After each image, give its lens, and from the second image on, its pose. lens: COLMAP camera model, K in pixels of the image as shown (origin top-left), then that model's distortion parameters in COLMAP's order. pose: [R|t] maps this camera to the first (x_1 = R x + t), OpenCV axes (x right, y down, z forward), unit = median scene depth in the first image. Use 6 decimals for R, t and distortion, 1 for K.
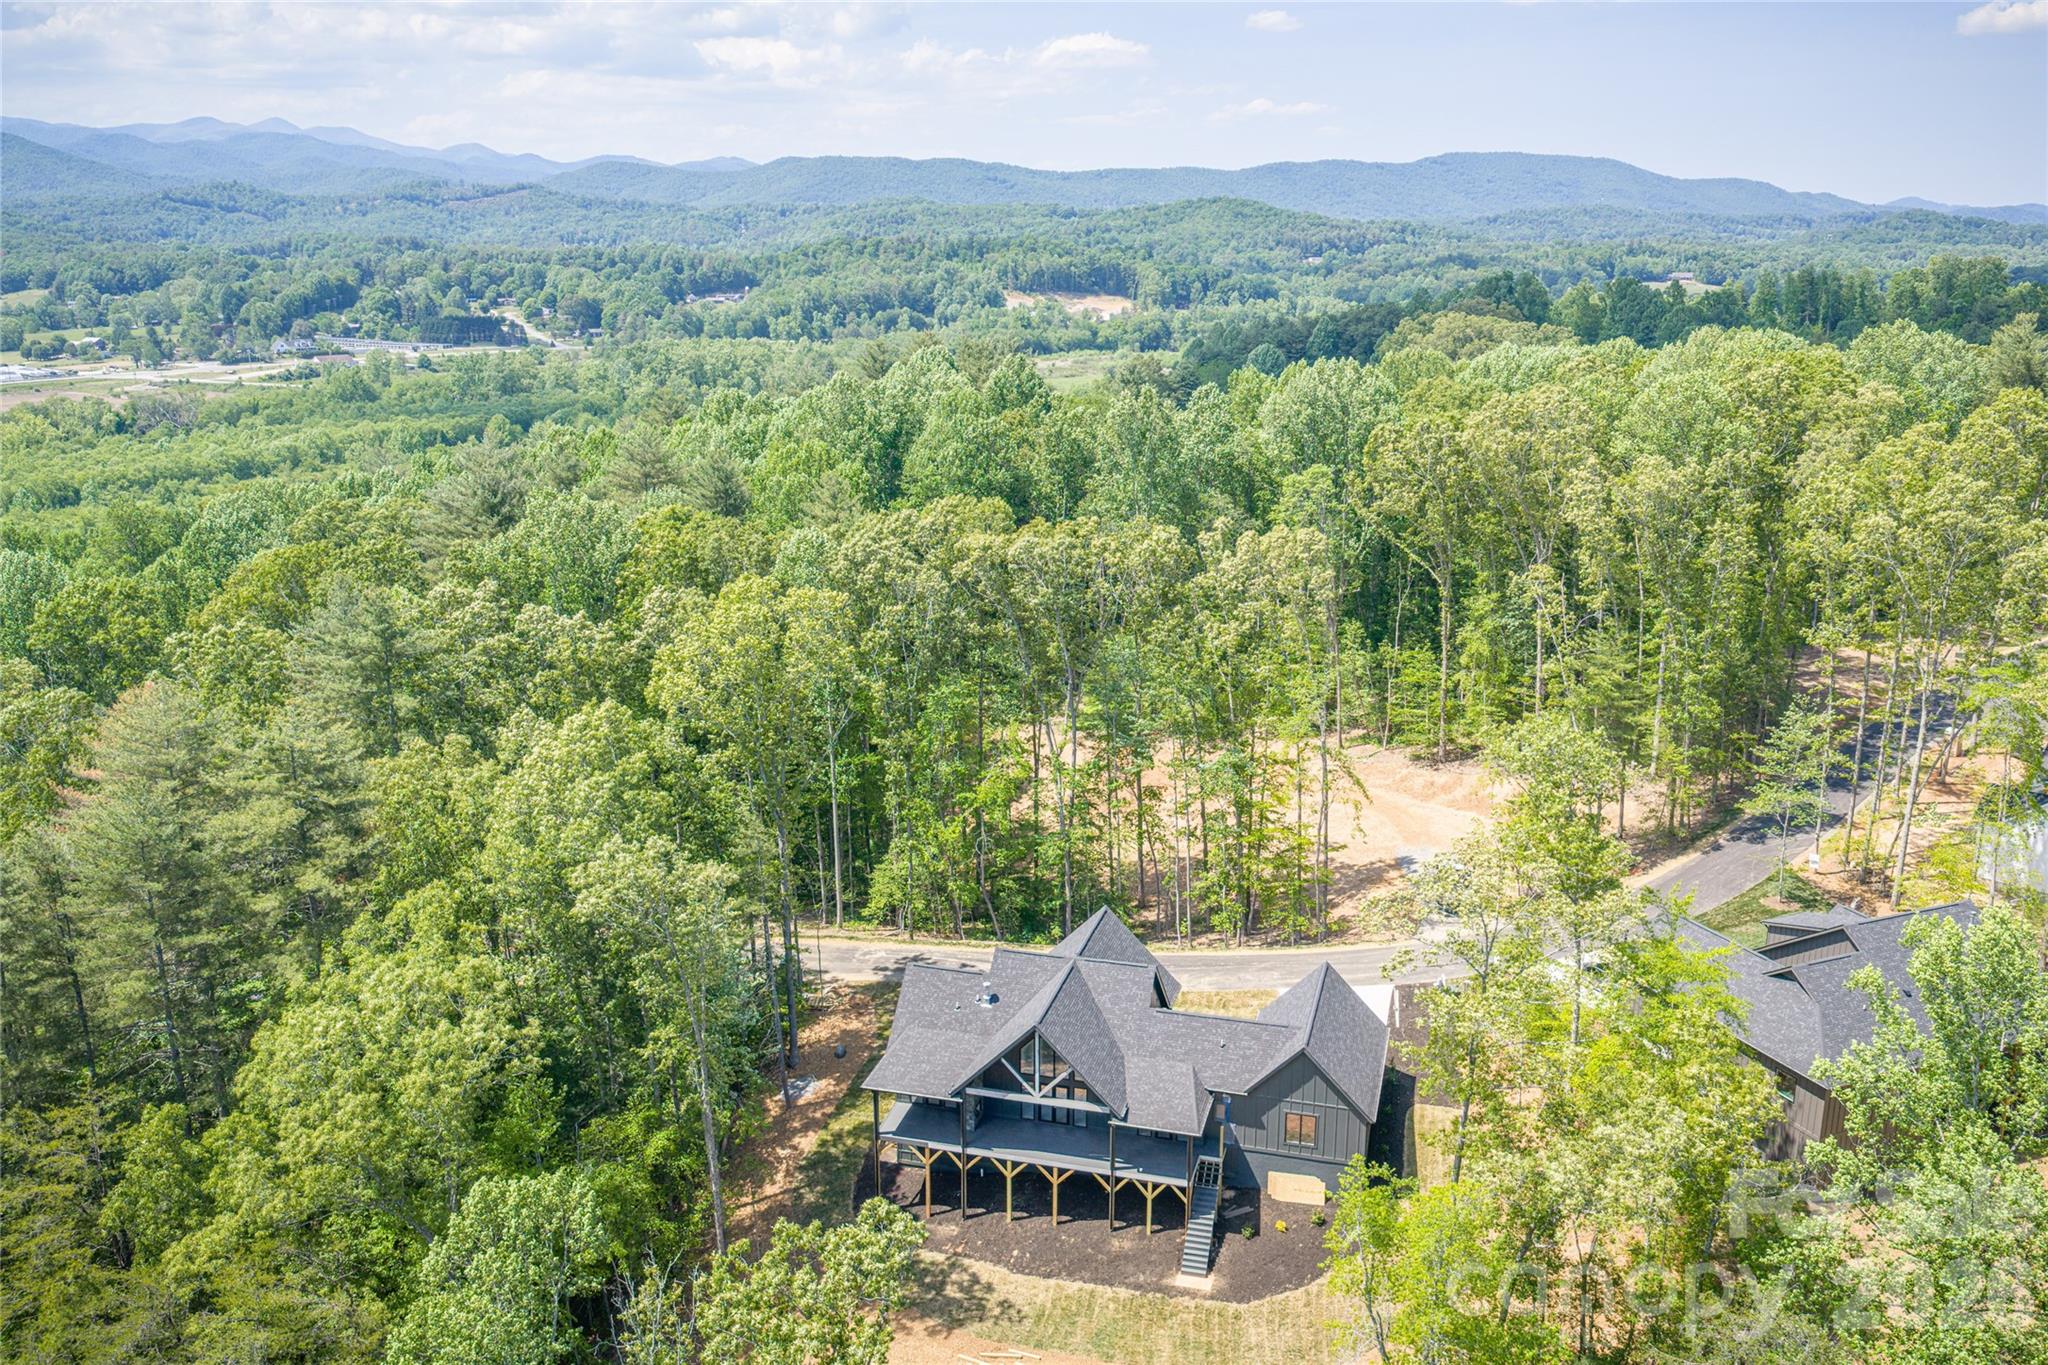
lens RADIAL K [[1695.1, 0, 1024.0], [0, 1695.1, 682.5], [0, 0, 1]] dist [0.019774, -0.037350]
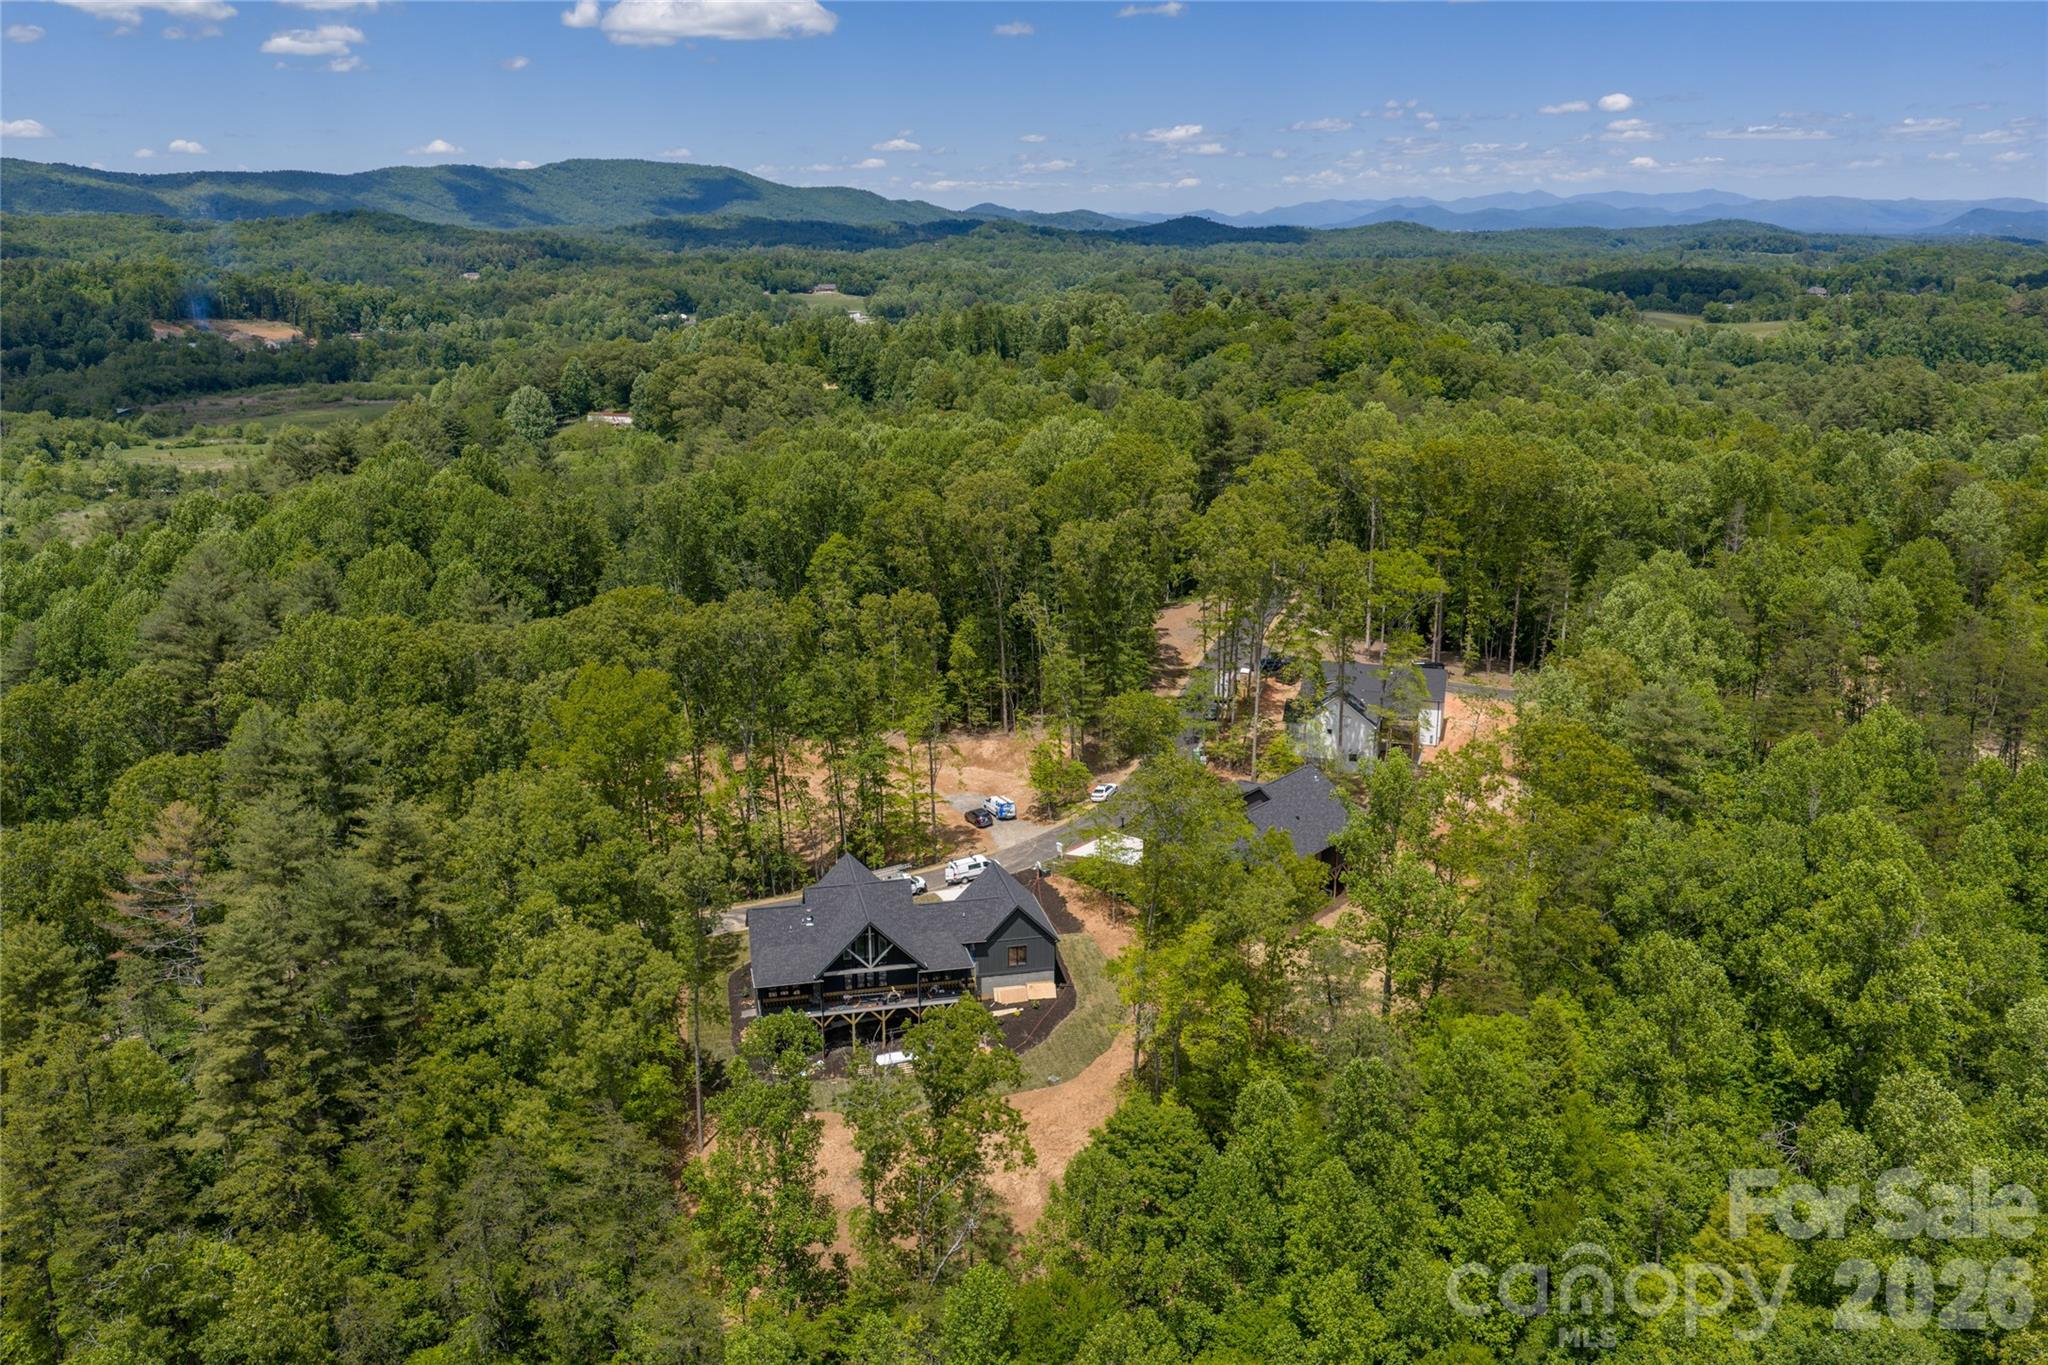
lens RADIAL K [[1695.1, 0, 1024.0], [0, 1695.1, 682.5], [0, 0, 1]] dist [0.019774, -0.037350]
pose [[0.883423, -0.125168, 0.451549, -0.526364], [0.126092, 0.991618, 0.028184, -0.045827], [-0.451292, 0.032038, 0.891801, -0.471970]]
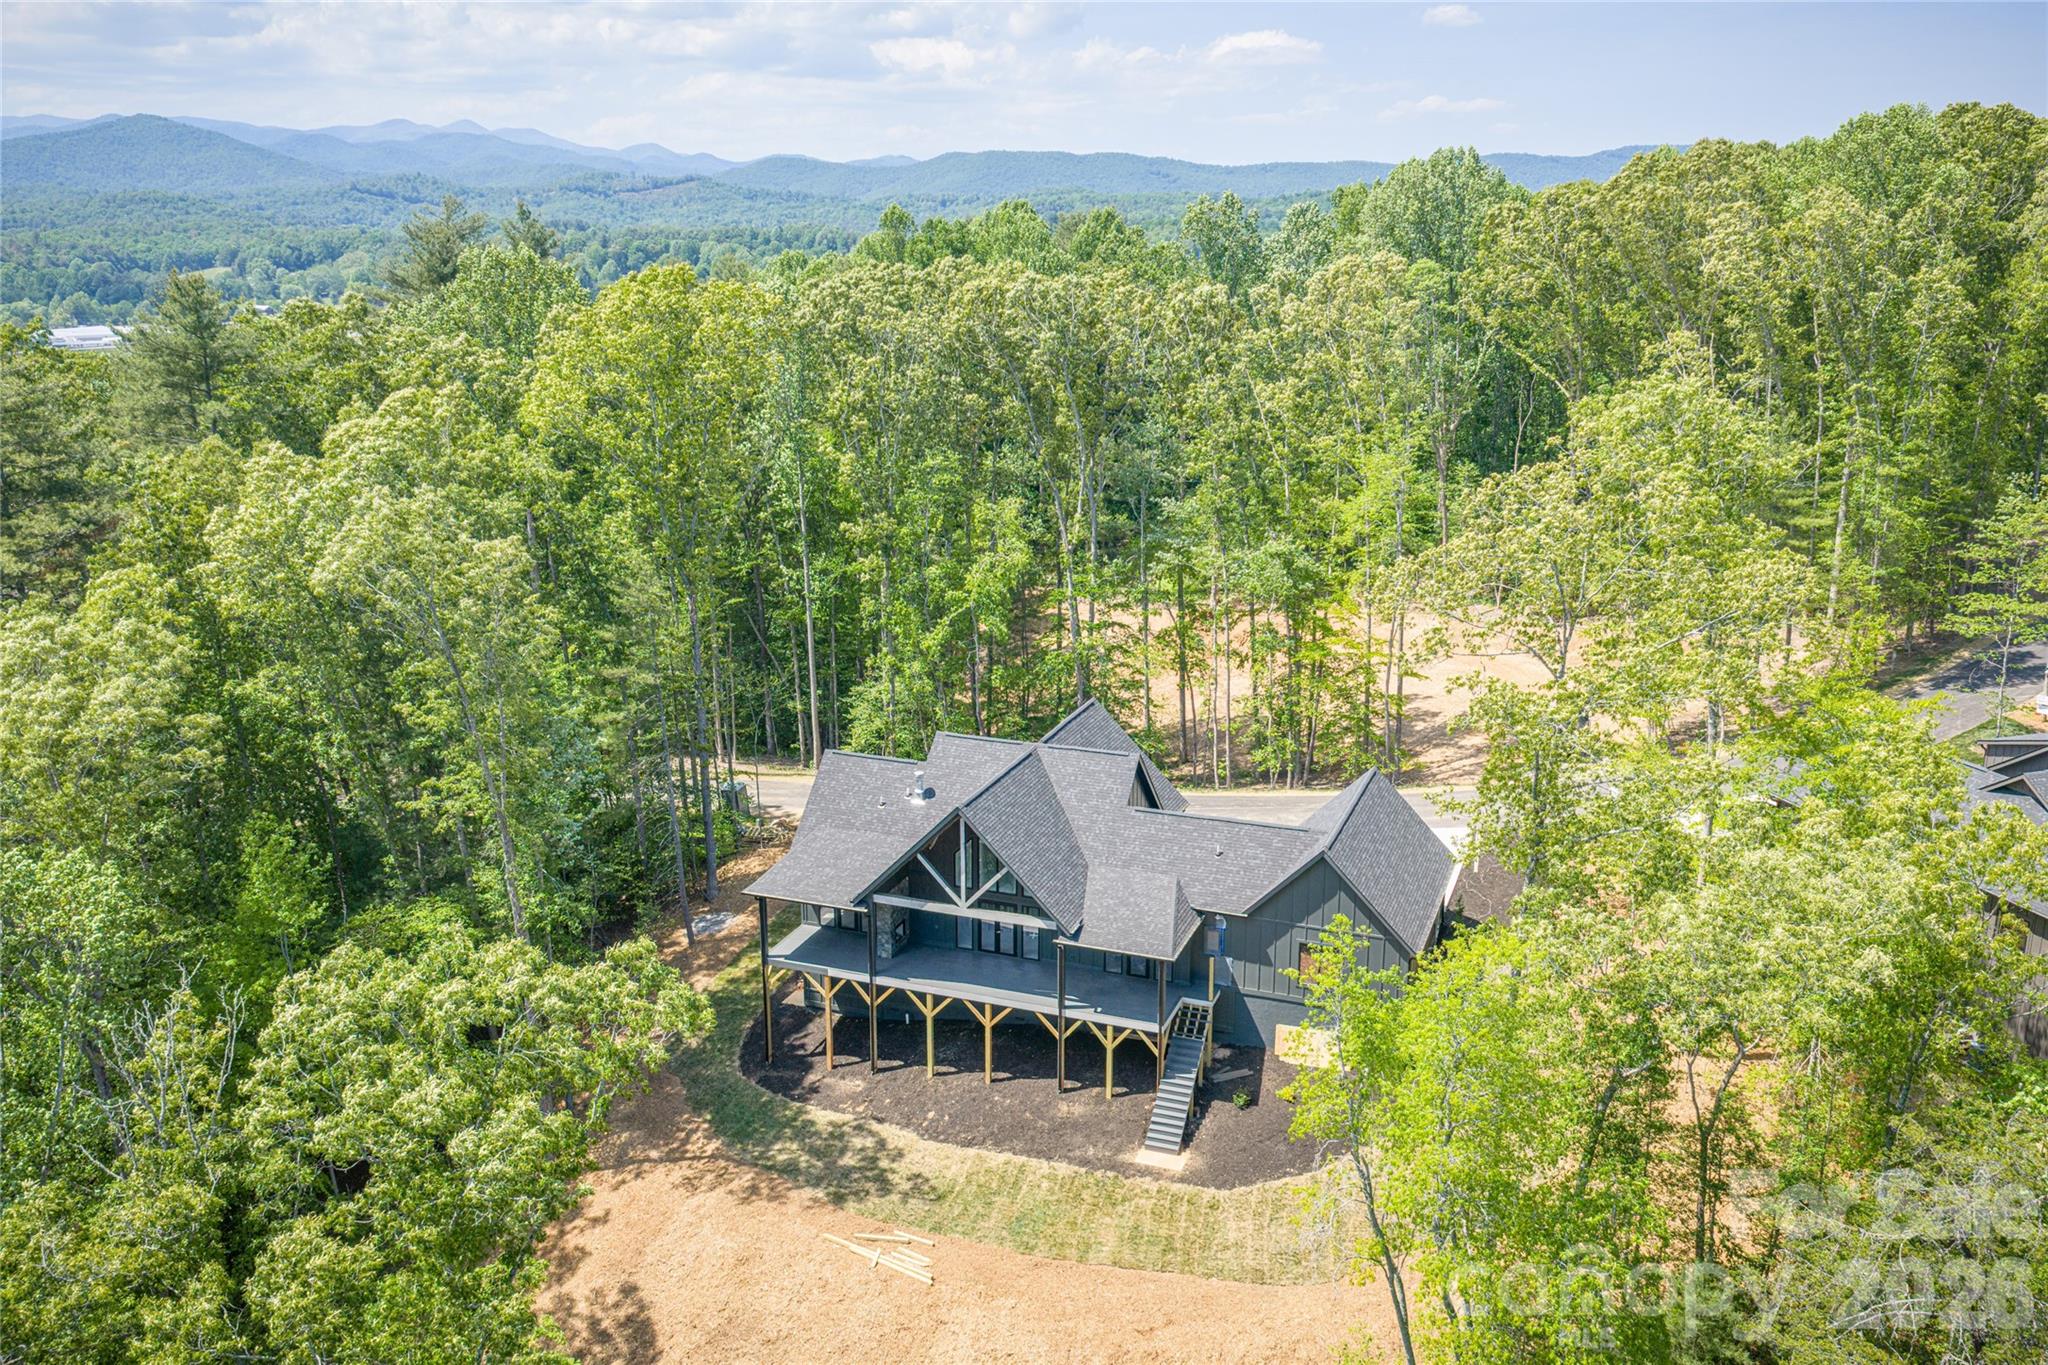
lens RADIAL K [[1695.1, 0, 1024.0], [0, 1695.1, 682.5], [0, 0, 1]] dist [0.019774, -0.037350]
pose [[0.995692, 0.025808, -0.089057, 0.093943], [-0.025702, 0.999667, 0.002336, 0.136557], [0.089087, -0.000037, 0.996024, 0.246684]]
